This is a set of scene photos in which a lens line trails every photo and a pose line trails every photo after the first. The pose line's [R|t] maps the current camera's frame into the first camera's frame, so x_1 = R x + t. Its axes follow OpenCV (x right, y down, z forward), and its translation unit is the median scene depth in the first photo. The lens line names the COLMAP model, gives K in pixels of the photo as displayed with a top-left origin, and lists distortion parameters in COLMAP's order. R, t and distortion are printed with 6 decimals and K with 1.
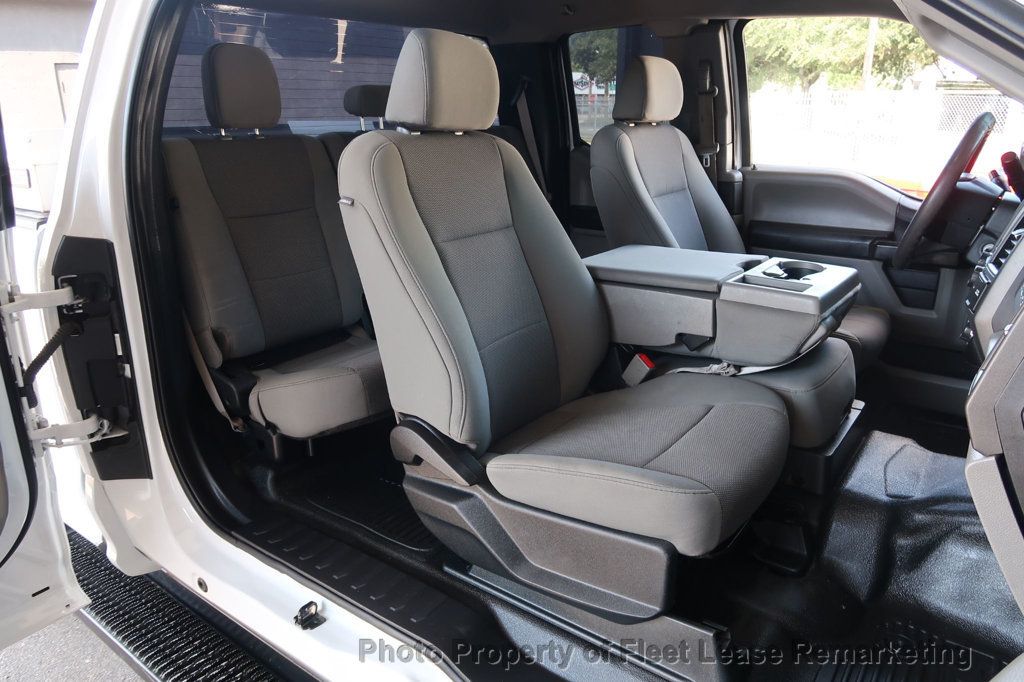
lens RADIAL K [[713.3, 0, 510.4], [0, 713.3, 340.2], [0, 0, 1]] dist [-0.019218, 0.001175]
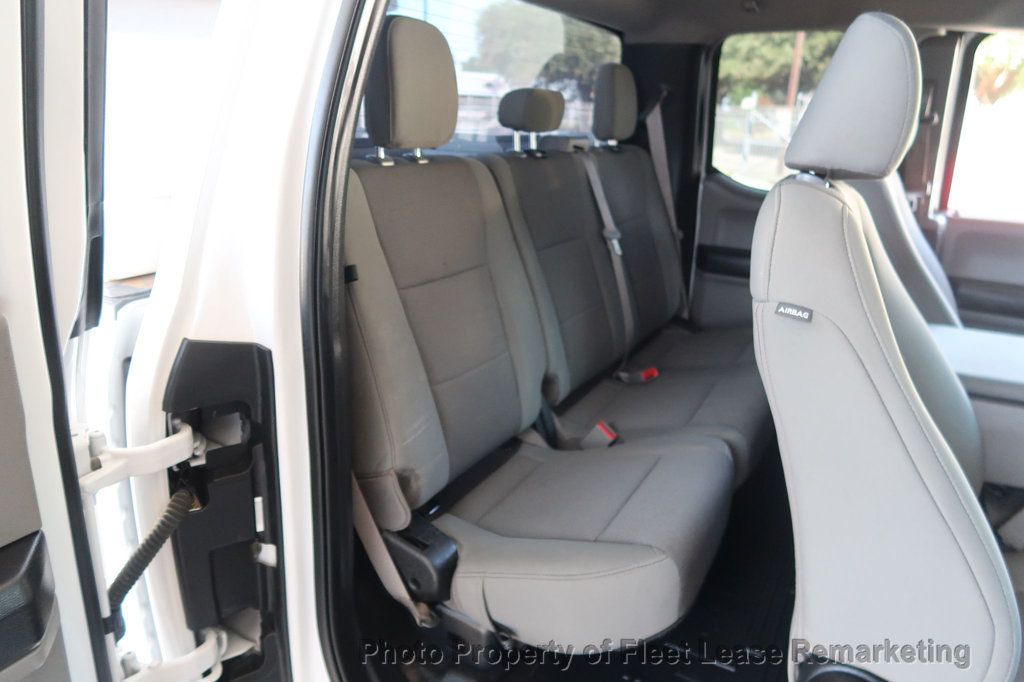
lens RADIAL K [[713.3, 0, 516.8], [0, 713.3, 341.3], [0, 0, 1]] dist [-0.019218, 0.001175]
pose [[0.989978, 0.006157, 0.141089, -0.414904], [-0.006503, 0.999977, 0.001991, -0.136014], [-0.141074, -0.002889, 0.989995, 0.379163]]
